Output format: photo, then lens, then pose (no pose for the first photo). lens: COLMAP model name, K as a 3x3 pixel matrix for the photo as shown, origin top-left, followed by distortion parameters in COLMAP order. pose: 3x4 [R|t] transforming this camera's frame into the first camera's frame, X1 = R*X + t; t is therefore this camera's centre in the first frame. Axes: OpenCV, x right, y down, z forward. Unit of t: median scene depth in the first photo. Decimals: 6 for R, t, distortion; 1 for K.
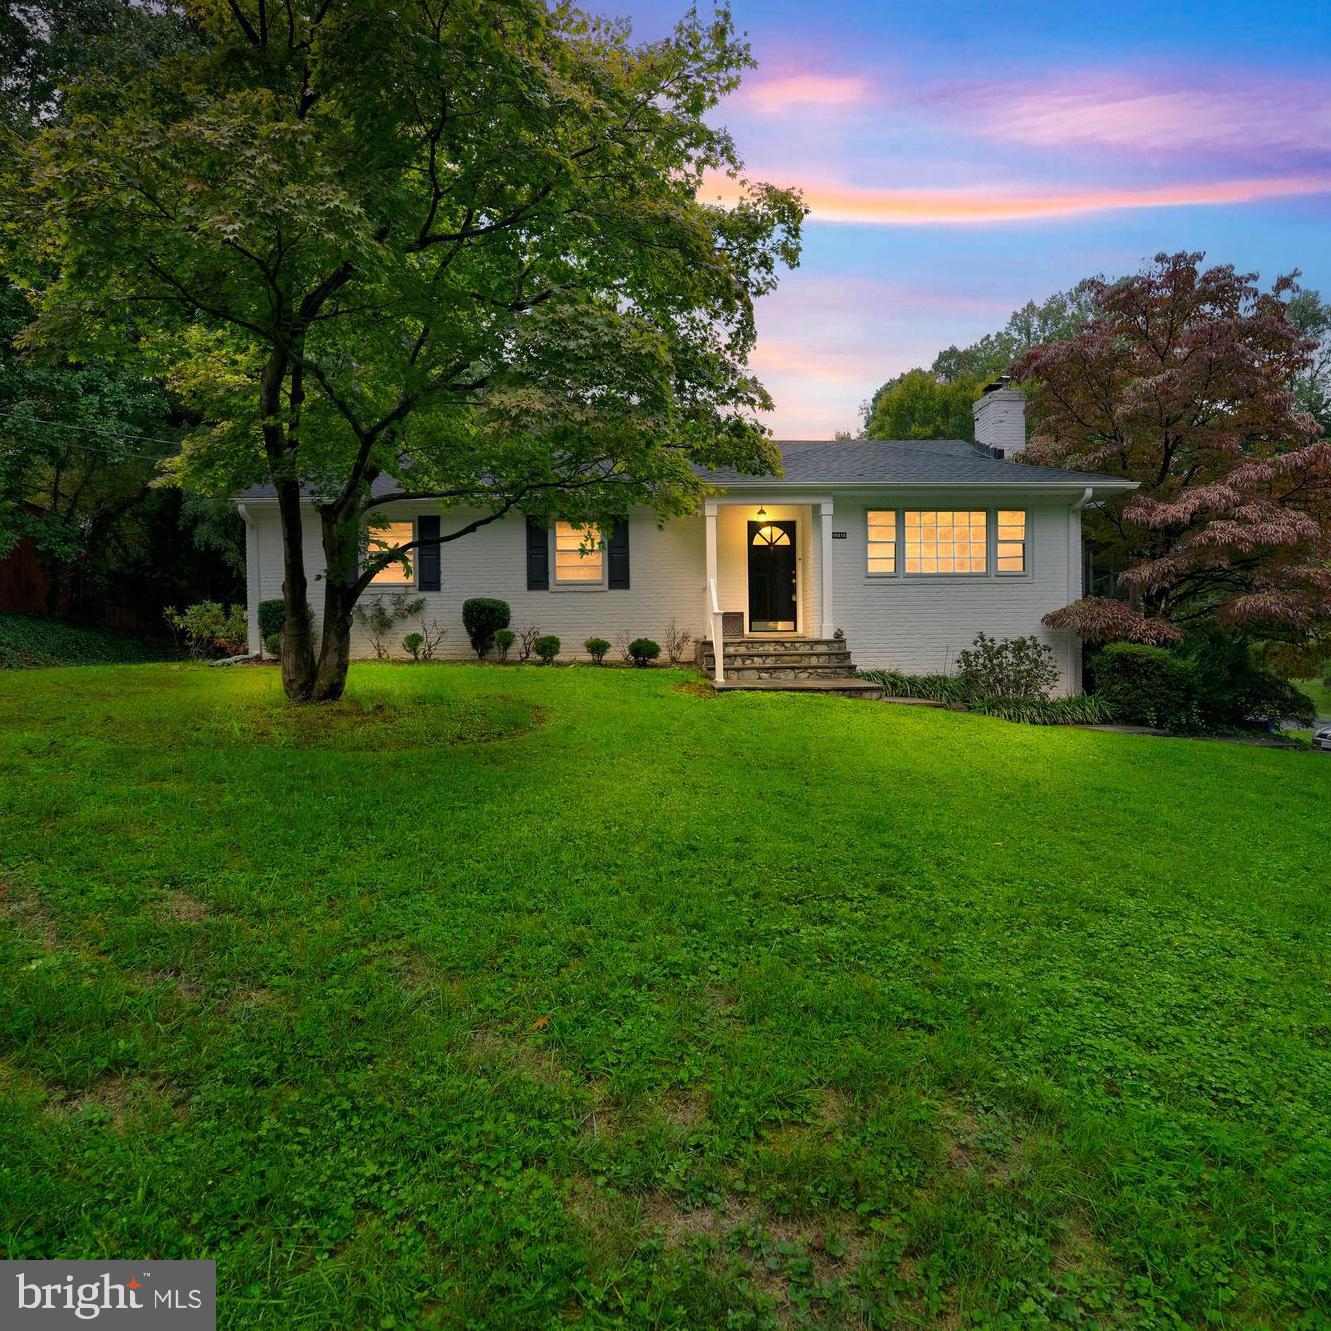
lens RADIAL K [[845.4, 0, 665.5], [0, 845.4, 665.5], [0, 0, 1]] dist [-0.047001, 0.058260]
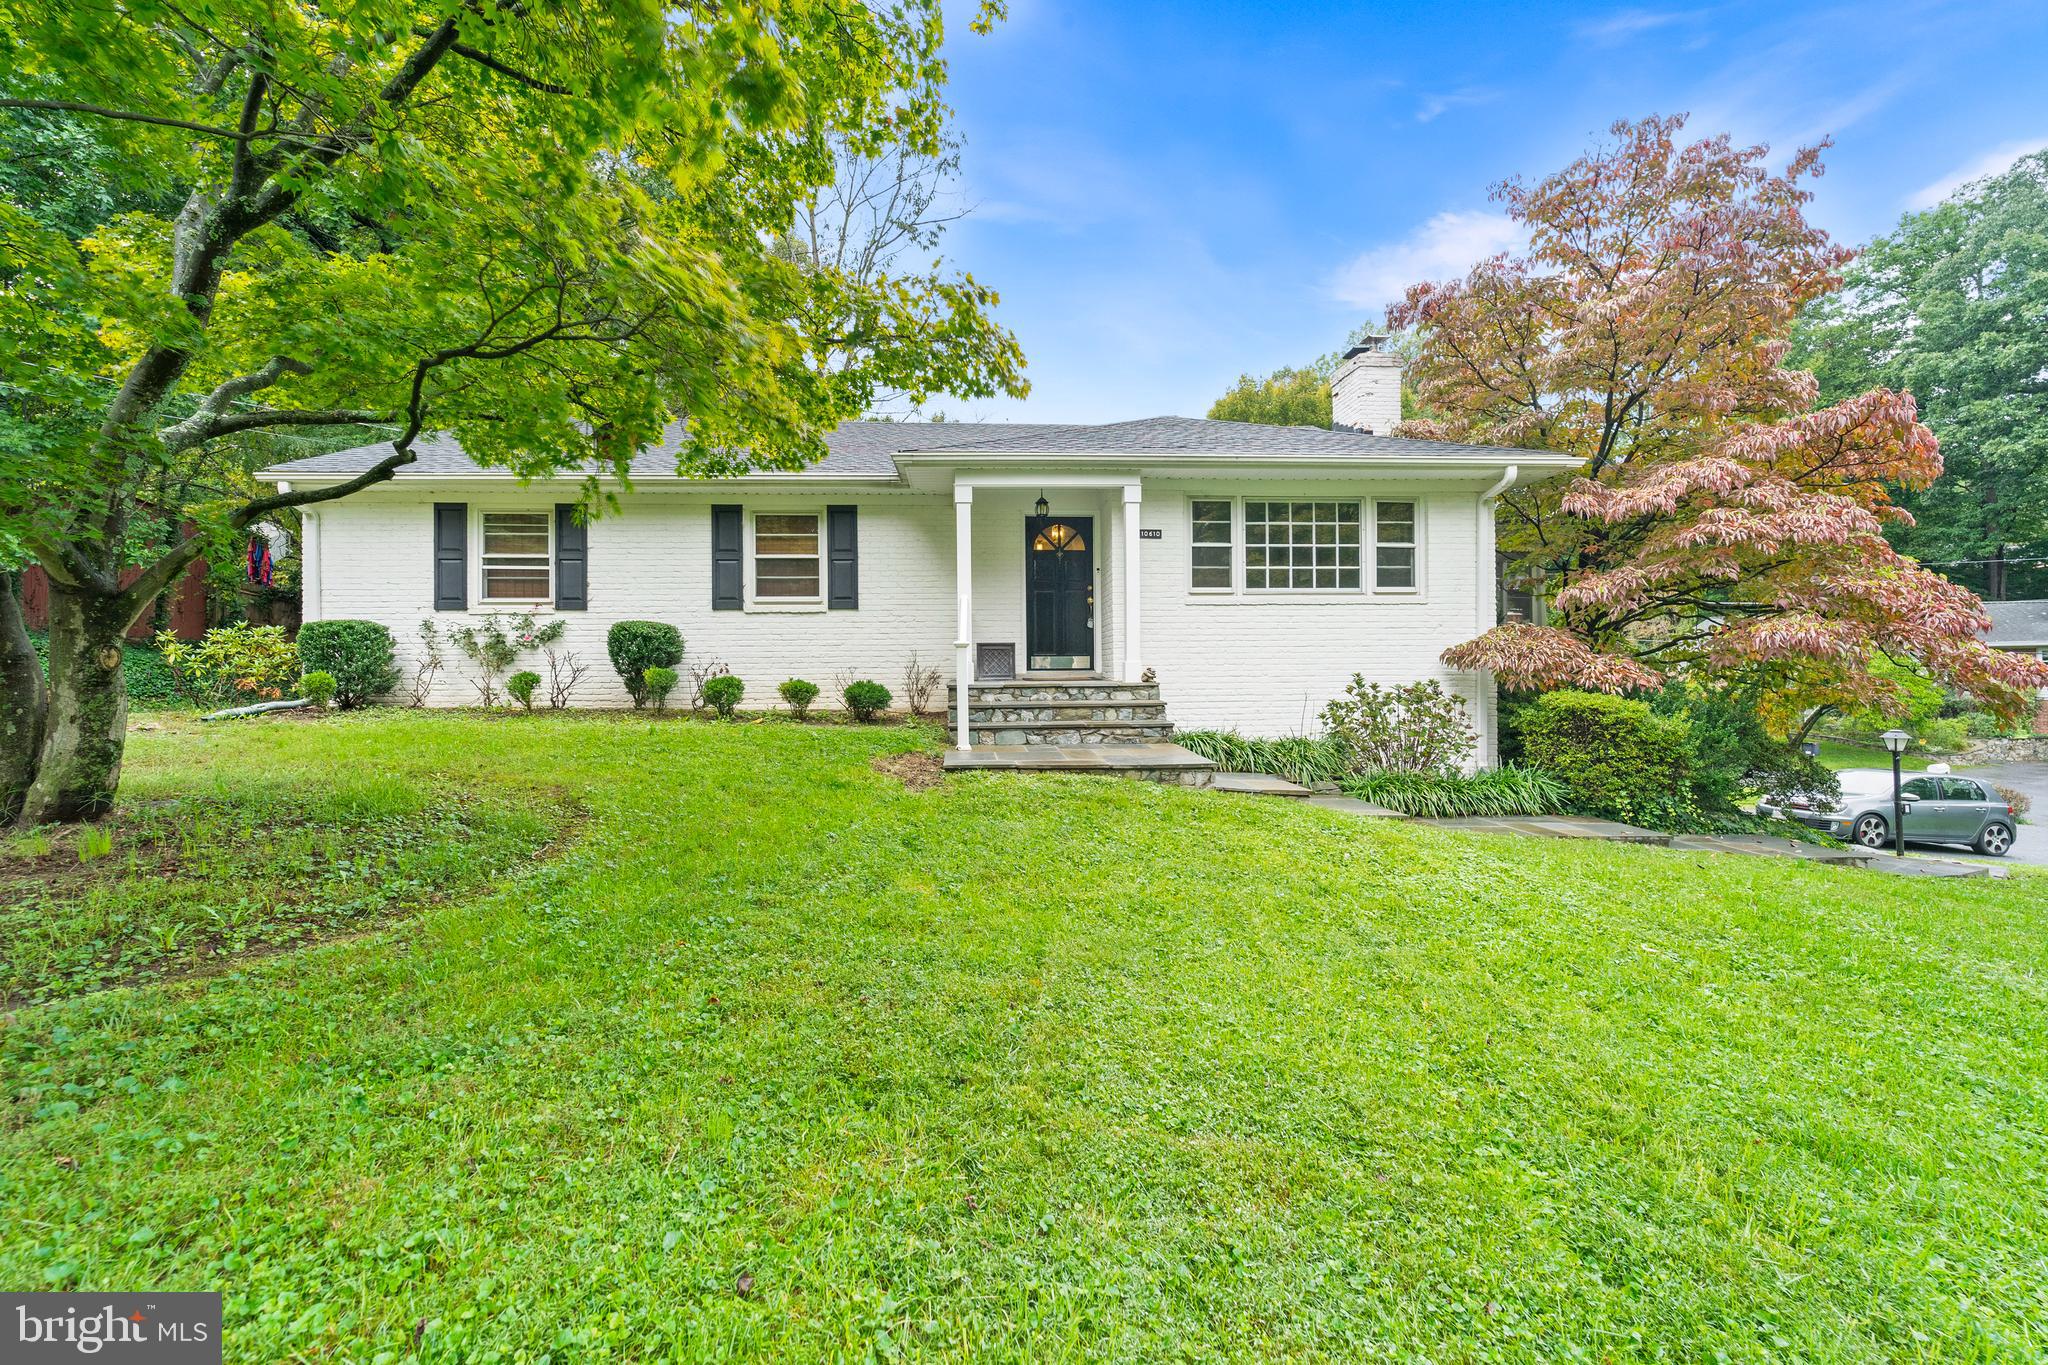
lens RADIAL K [[818.9, 0, 1024.0], [0, 818.9, 682.5], [0, 0, 1]] dist [0.000184, -0.000011]
pose [[0.999658, 0.004459, 0.025782, 0.089038], [-0.004084, 0.999885, -0.014582, -0.022376], [-0.025844, 0.014472, 0.999561, 0.346669]]
